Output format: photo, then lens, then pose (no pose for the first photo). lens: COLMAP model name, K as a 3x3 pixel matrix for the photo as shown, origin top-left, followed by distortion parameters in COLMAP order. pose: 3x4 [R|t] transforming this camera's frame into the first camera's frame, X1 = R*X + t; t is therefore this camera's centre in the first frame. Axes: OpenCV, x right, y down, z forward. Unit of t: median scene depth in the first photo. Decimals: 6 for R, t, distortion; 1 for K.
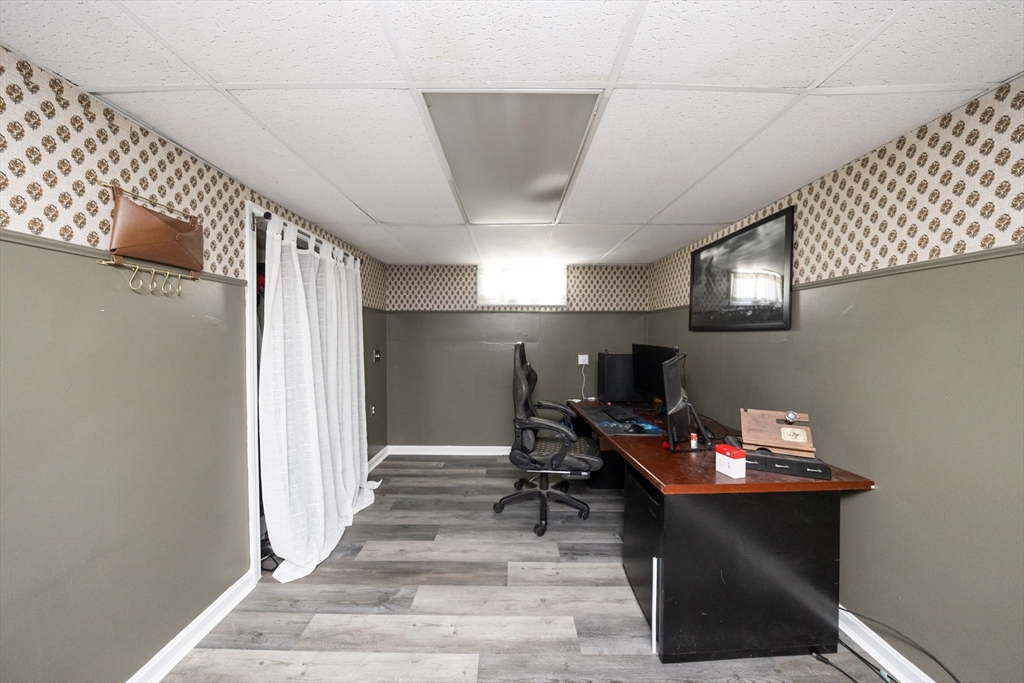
lens RADIAL K [[320.0, 0, 512.1], [0, 320.0, 337.7], [0, 0, 1]] dist [-0.001028, -0.000466]
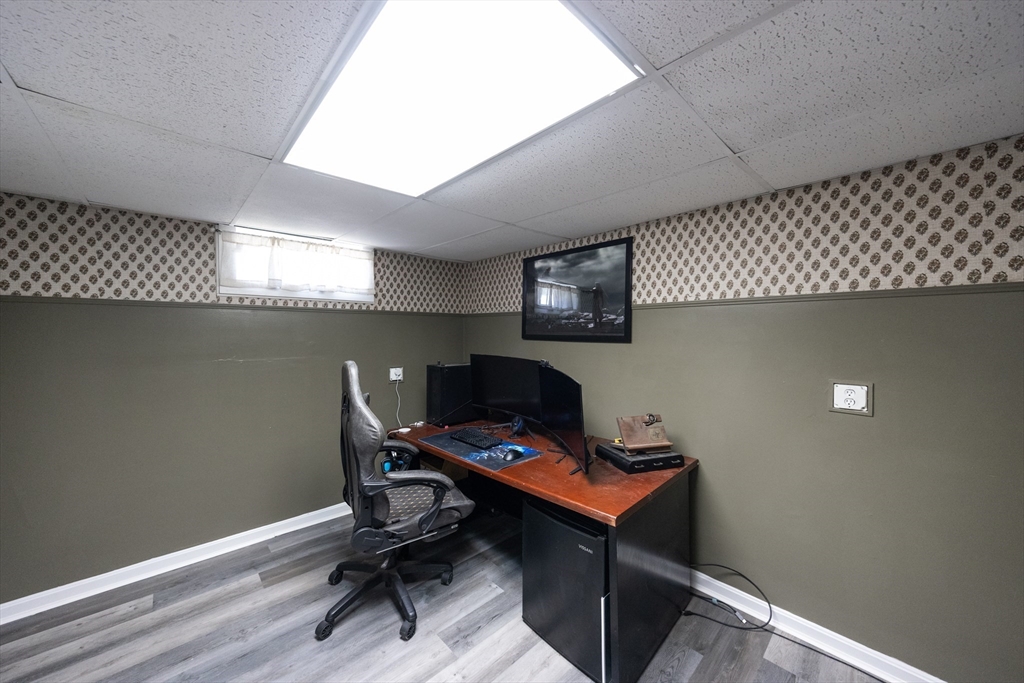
lens RADIAL K [[363.2, 0, 515.6], [0, 363.2, 335.8], [0, 0, 1]] dist [0.002657, -0.000319]
pose [[0.727072, -0.009634, 0.686494, -0.190787], [0.004373, 0.999946, 0.009402, -0.034395], [-0.686547, -0.003834, 0.727075, 0.173109]]
